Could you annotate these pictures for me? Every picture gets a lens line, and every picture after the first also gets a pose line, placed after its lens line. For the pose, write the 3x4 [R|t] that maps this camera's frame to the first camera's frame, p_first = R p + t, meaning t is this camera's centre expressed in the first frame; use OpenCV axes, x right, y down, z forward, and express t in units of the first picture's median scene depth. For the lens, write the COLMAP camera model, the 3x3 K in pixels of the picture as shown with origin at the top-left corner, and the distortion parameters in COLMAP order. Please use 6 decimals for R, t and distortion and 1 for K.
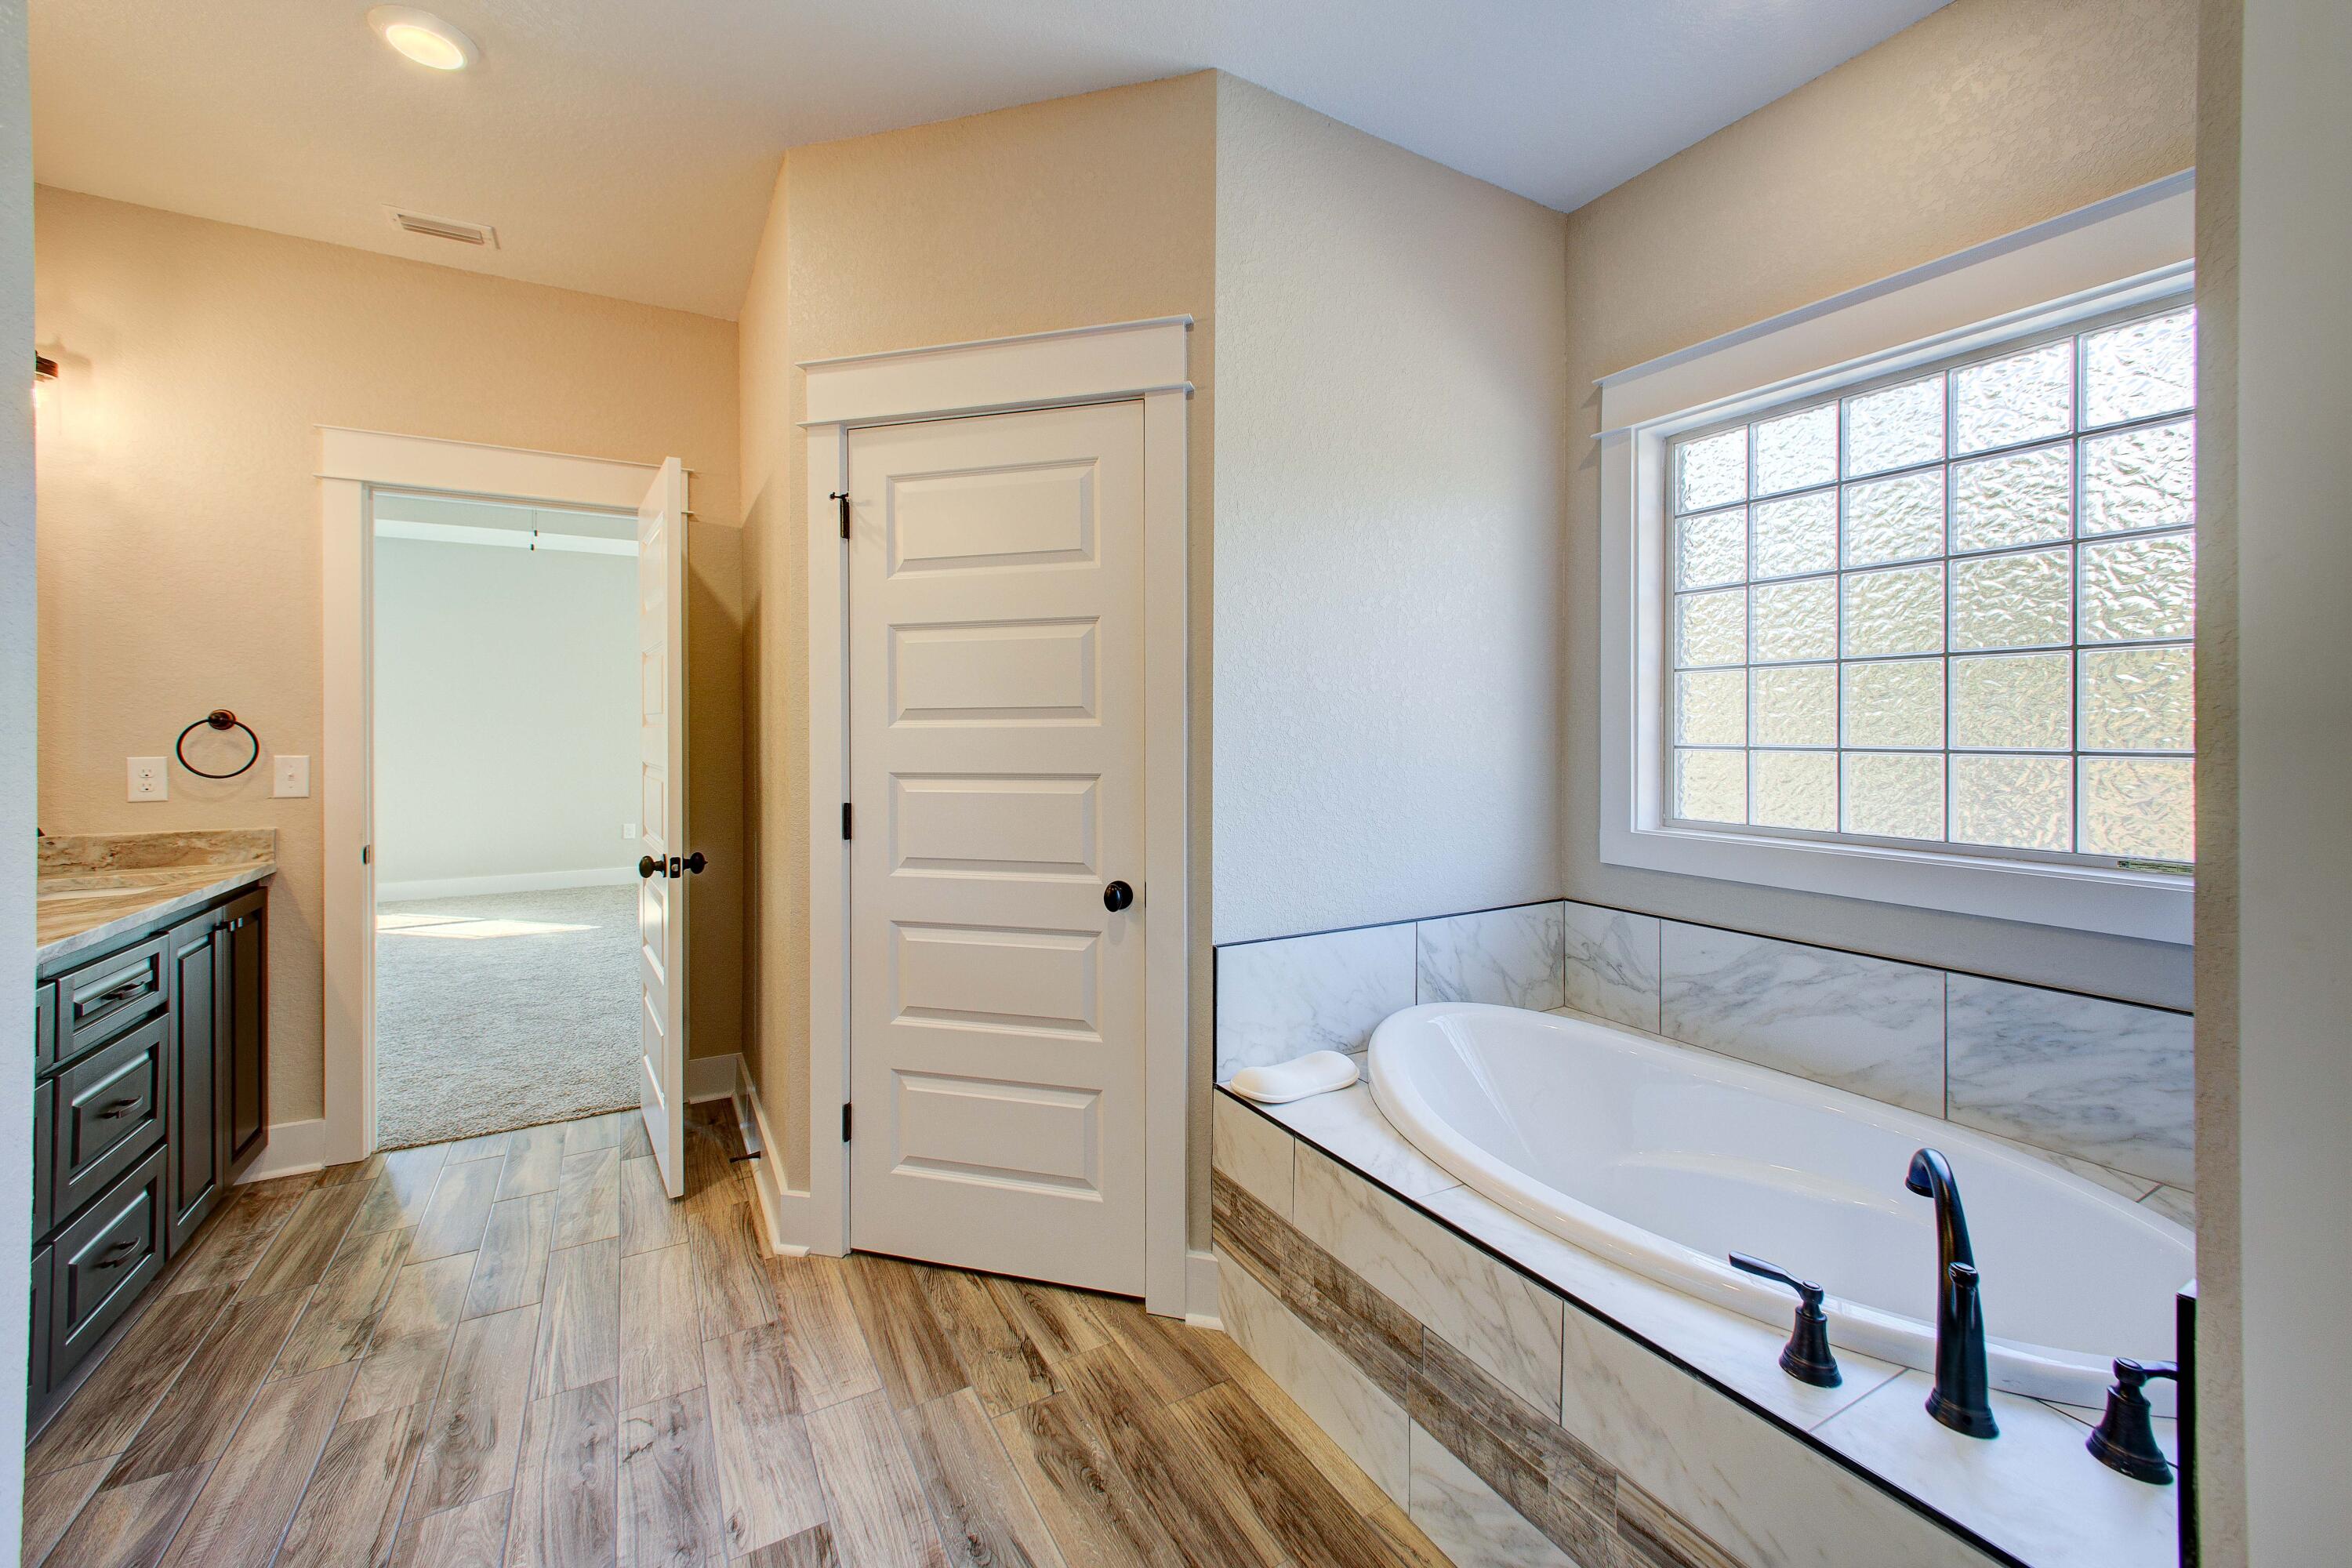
lens RADIAL K [[938.2, 0, 1165.6], [0, 938.2, 716.1], [0, 0, 1]] dist [0.000770, 0.000245]
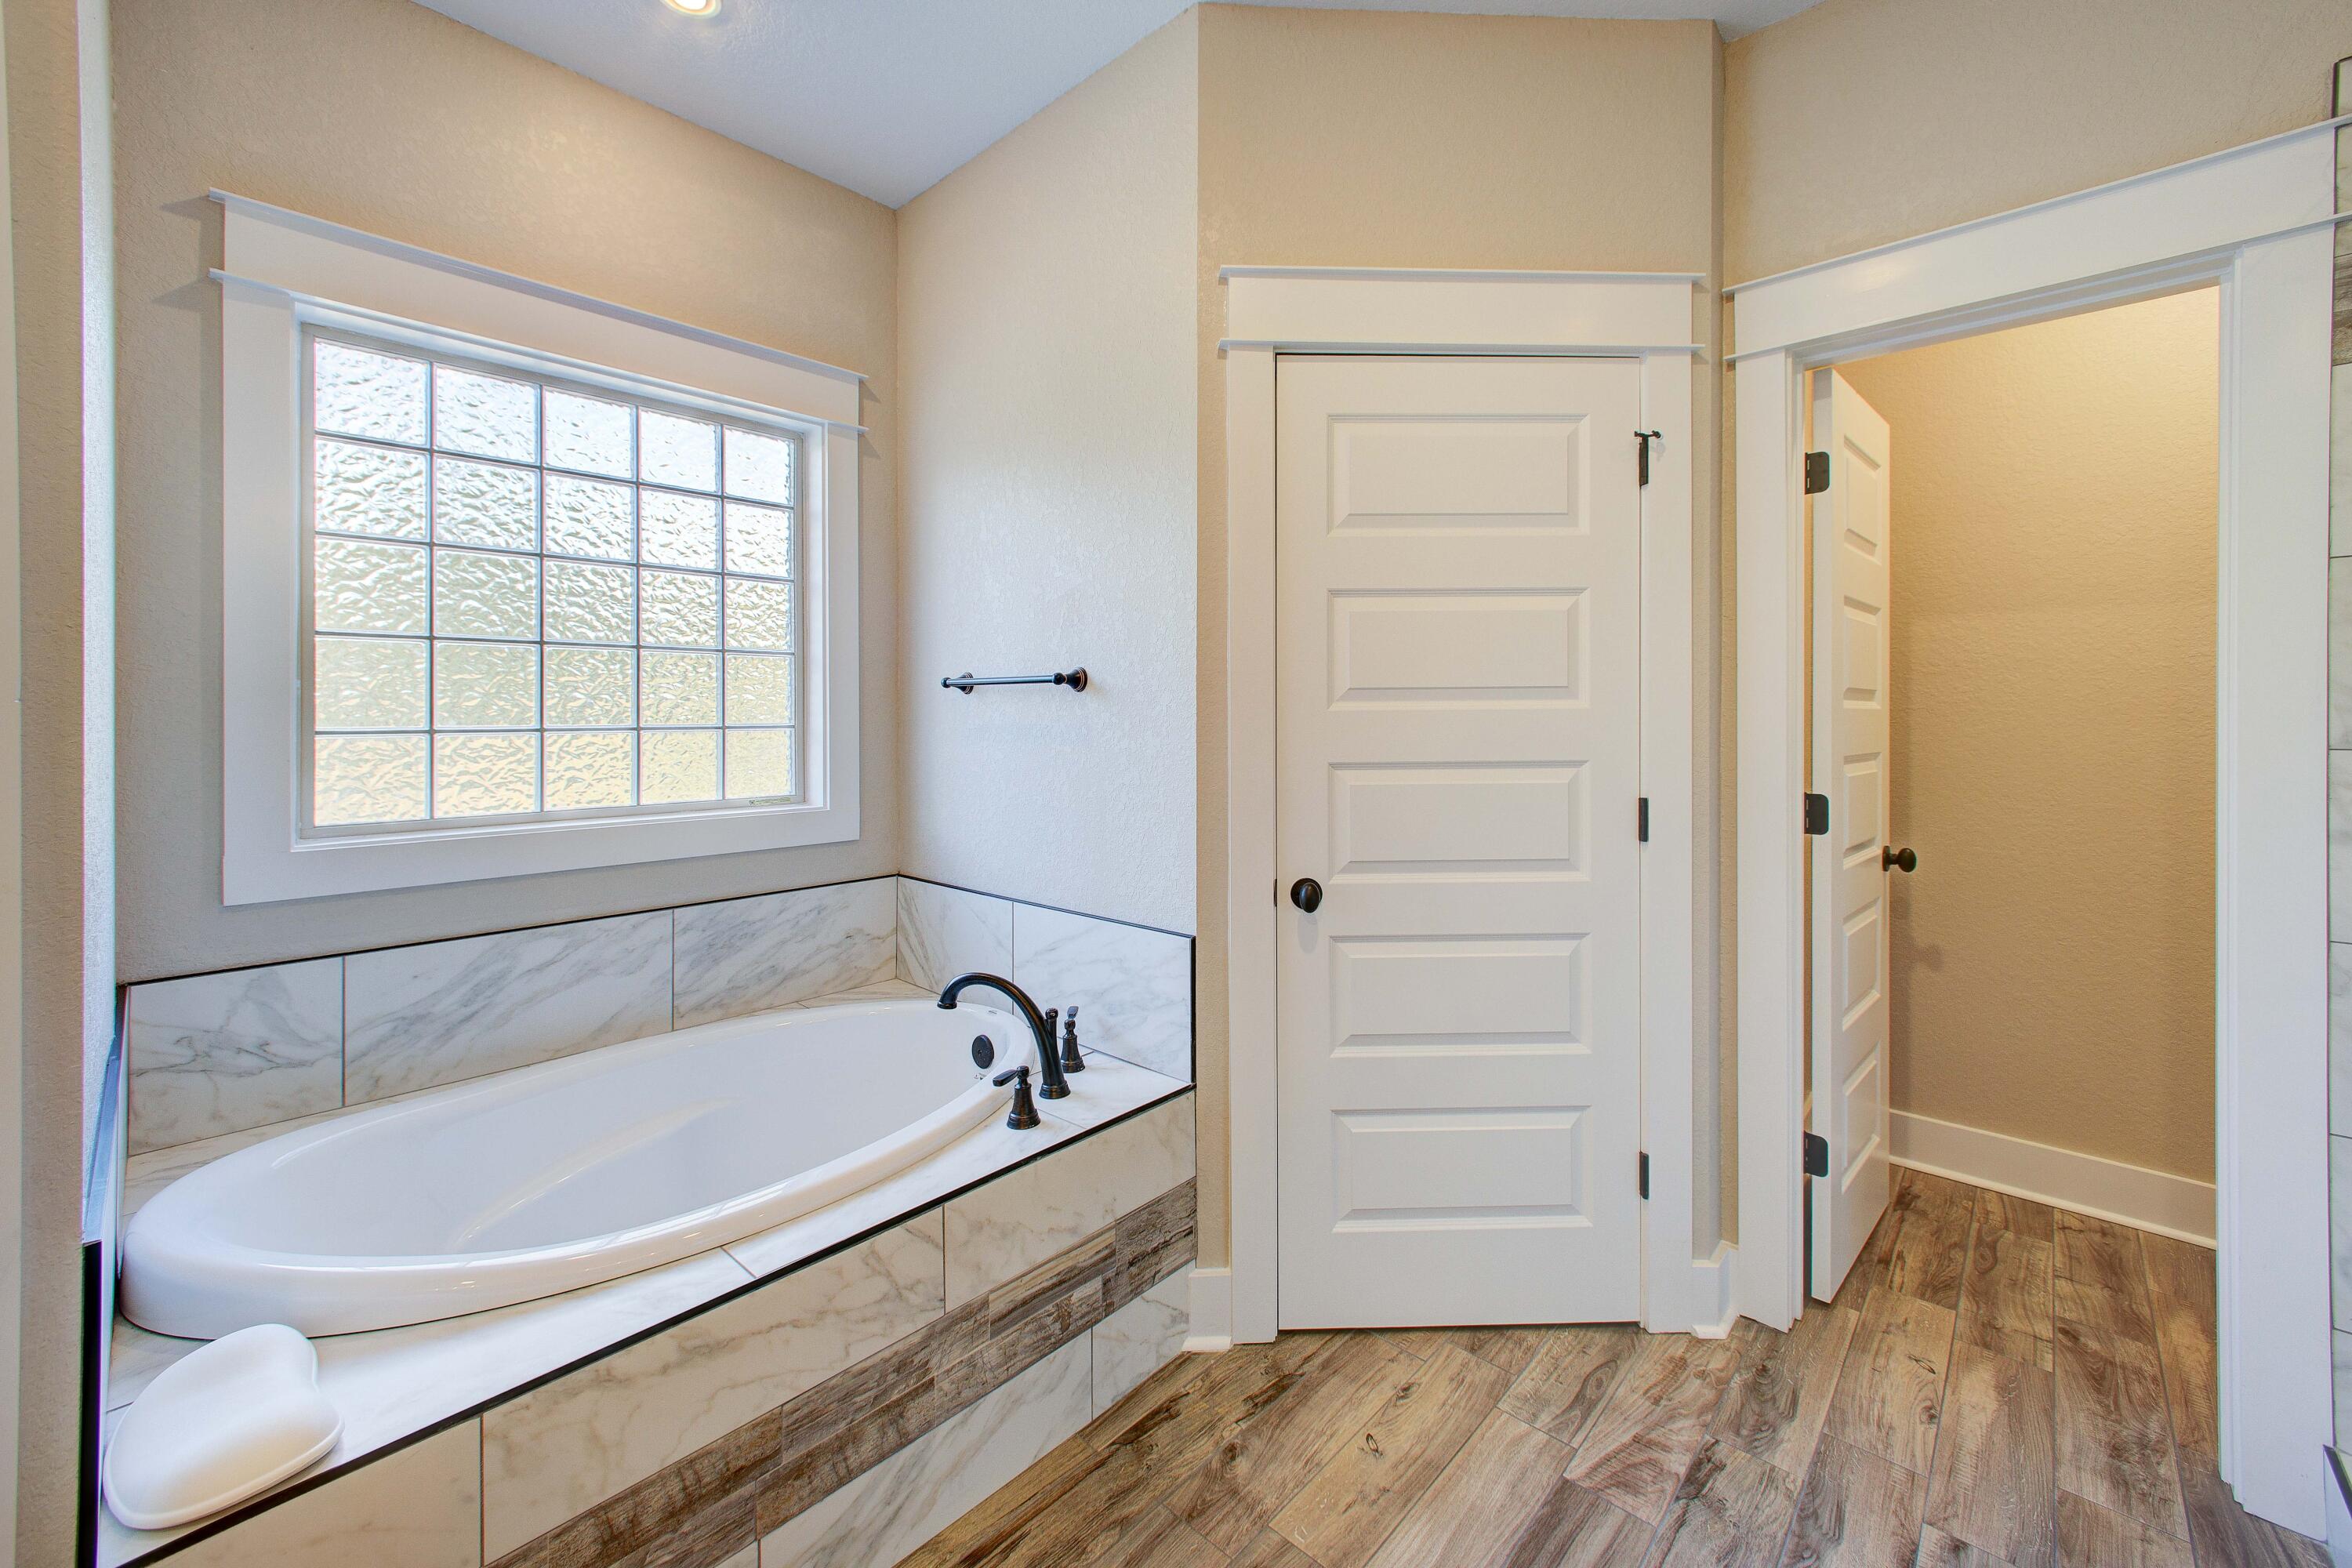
lens RADIAL K [[938.2, 0, 1165.6], [0, 938.2, 716.1], [0, 0, 1]] dist [0.000770, 0.000245]
pose [[-0.285256, -0.000203, 0.958451, -0.595944], [-0.008462, 0.999962, -0.002306, 0.022794], [-0.958414, -0.008768, -0.285246, 0.854030]]
